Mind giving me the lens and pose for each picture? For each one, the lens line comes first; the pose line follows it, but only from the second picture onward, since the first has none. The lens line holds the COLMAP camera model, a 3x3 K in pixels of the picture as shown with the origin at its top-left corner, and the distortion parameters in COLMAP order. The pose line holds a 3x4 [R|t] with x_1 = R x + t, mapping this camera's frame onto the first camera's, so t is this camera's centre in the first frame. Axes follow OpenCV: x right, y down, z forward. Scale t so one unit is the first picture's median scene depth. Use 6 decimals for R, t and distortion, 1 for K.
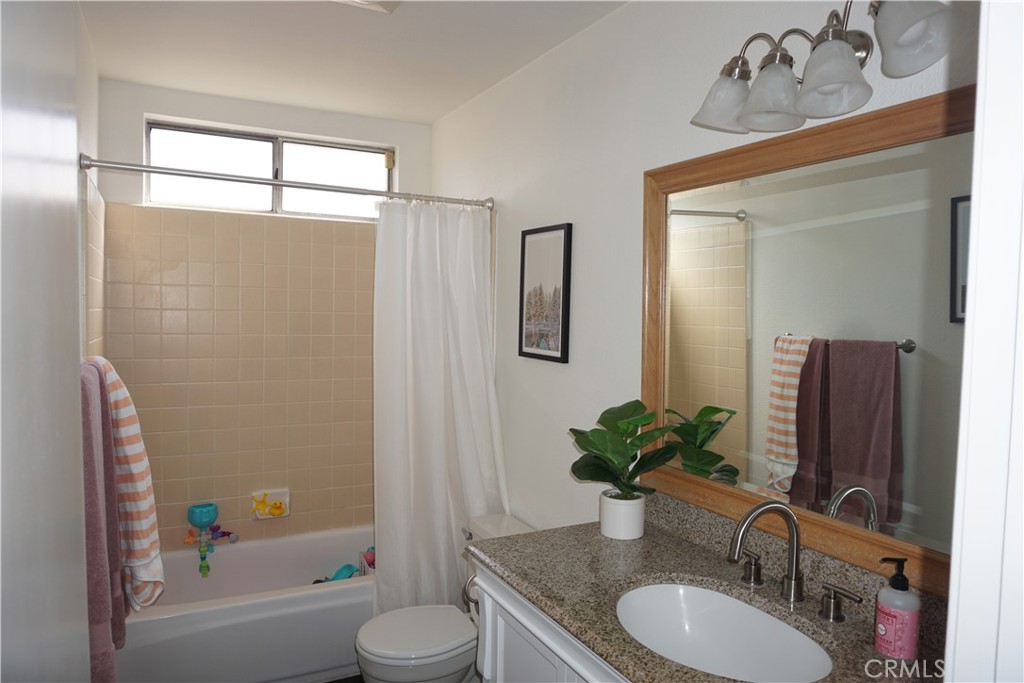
lens RADIAL K [[680.9, 0, 517.8], [0, 680.9, 340.0], [0, 0, 1]] dist [-0.129617, 0.065501]
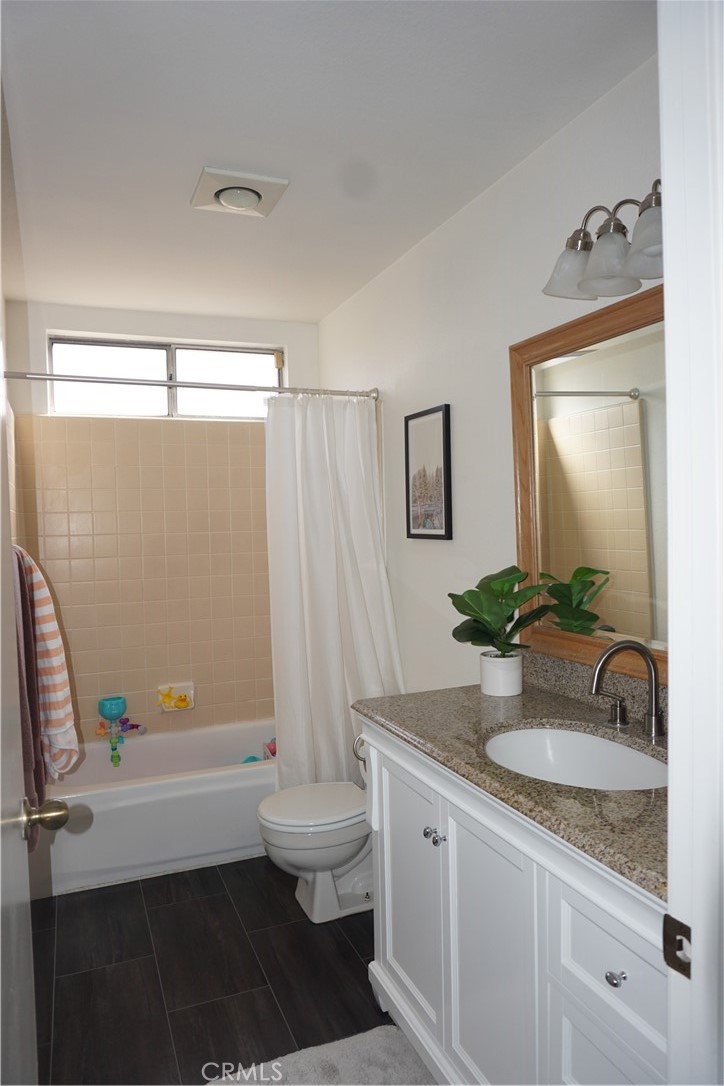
lens RADIAL K [[722.1, 0, 362.0], [0, 722.1, 543.0], [0, 0, 1]] dist [-0.129617, 0.065501]
pose [[0.994146, -0.041718, -0.099669, 0.055871], [0.039972, 0.999011, -0.019454, 0.065053], [0.100382, 0.015356, 0.994830, -0.117981]]
